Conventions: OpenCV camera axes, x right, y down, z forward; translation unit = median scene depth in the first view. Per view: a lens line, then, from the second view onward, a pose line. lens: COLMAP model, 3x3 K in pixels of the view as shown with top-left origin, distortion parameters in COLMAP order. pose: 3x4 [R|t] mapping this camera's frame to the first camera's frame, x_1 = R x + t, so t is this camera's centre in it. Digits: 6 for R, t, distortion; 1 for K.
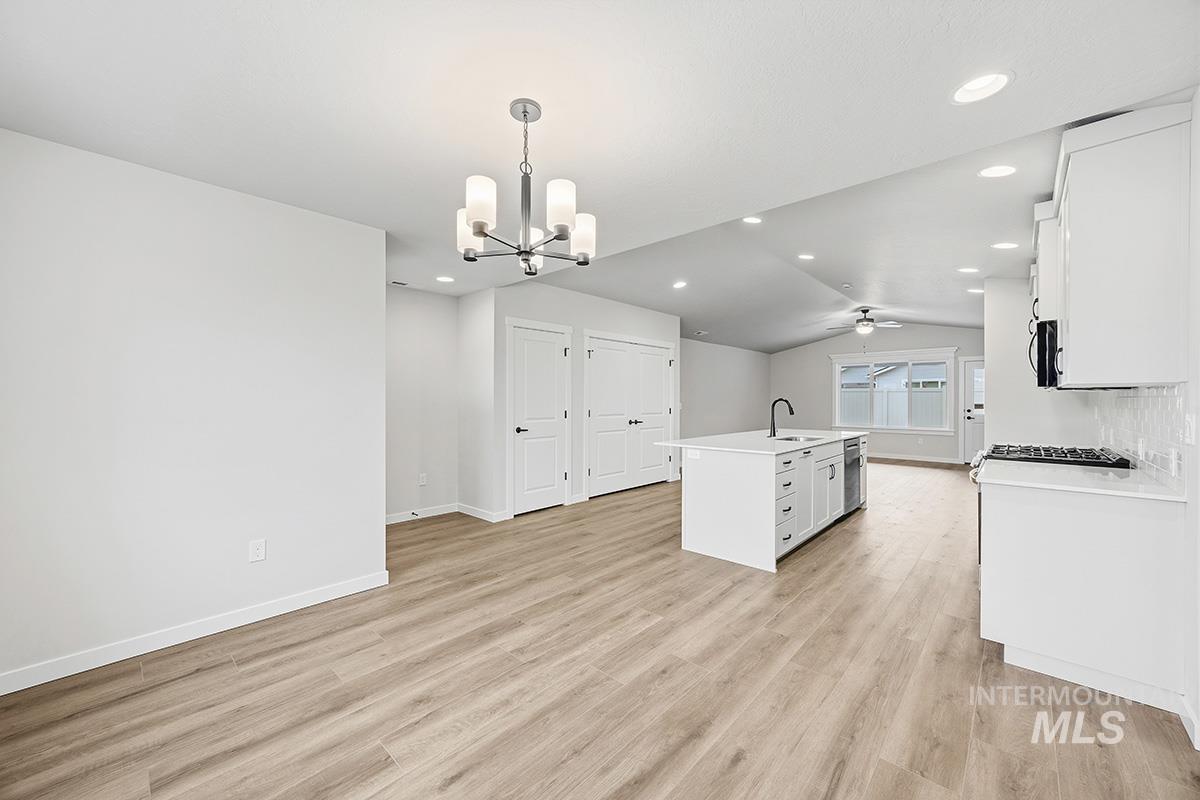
lens RADIAL K [[458.6, 0, 598.7], [0, 458.6, 397.5], [0, 0, 1]] dist [-0.000018, 0.000092]
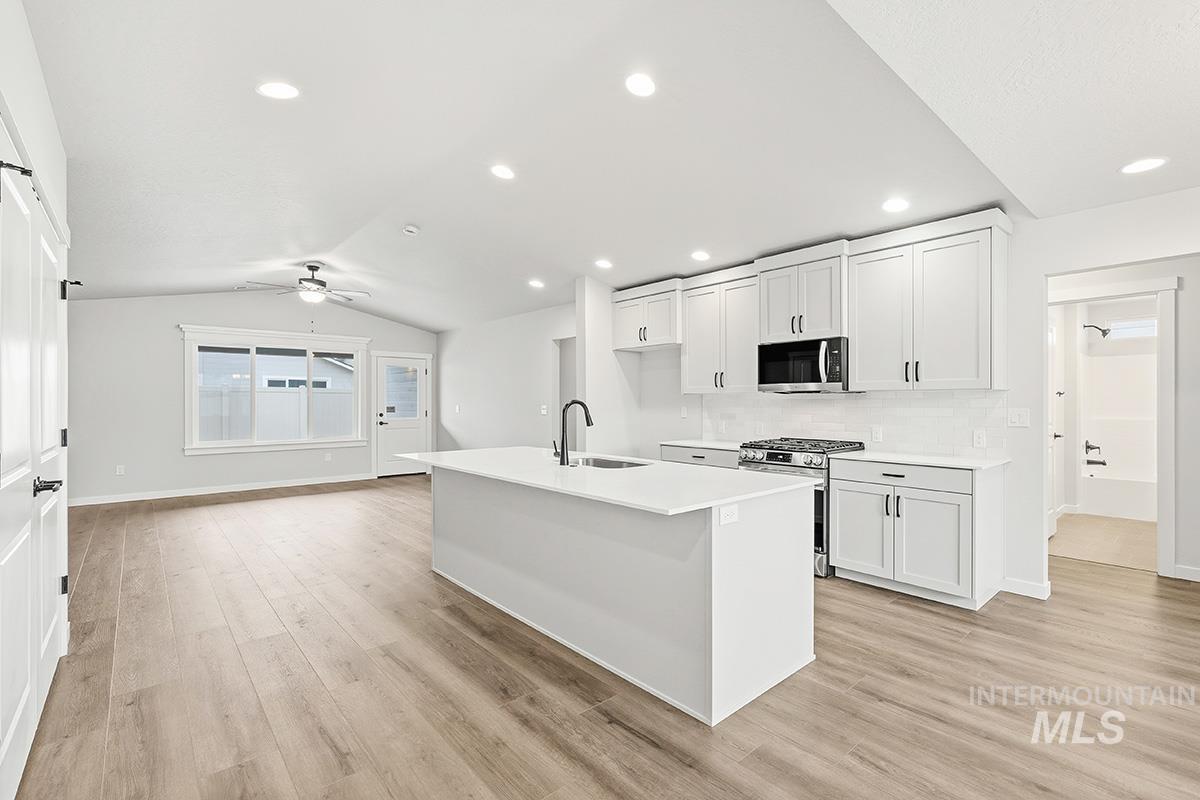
lens RADIAL K [[533.2, 0, 652.2], [0, 533.2, 403.5], [0, 0, 1]] dist [-0.000492, -0.000180]
pose [[0.051569, -0.008133, 0.998636, -0.592785], [0.000636, 0.999967, 0.008111, 0.001276], [-0.998669, 0.000217, 0.051572, 1.754730]]
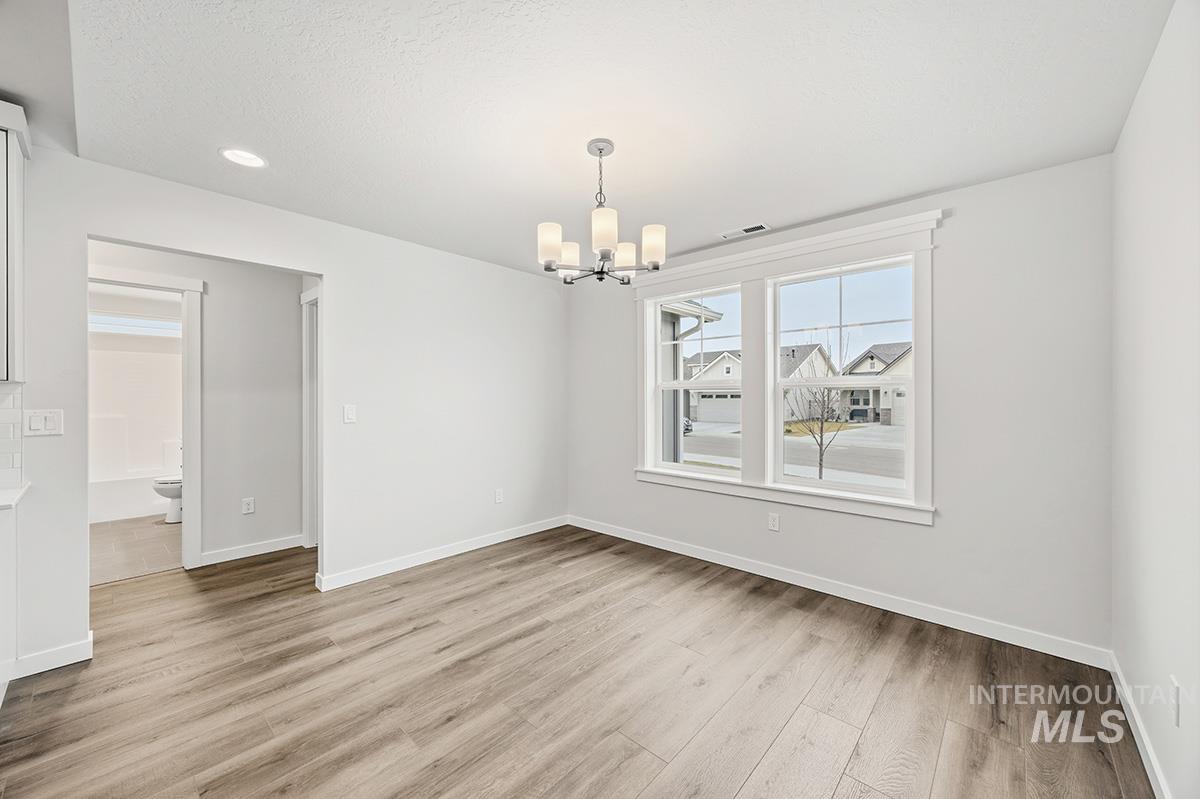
lens RADIAL K [[458.6, 0, 598.7], [0, 458.6, 397.0], [0, 0, 1]] dist [-0.000018, 0.000092]
pose [[-0.999922, -0.002685, -0.012217, -0.114588], [-0.002675, 0.999996, -0.000840, 0.000560], [0.012220, -0.000807, -0.999925, 1.732329]]
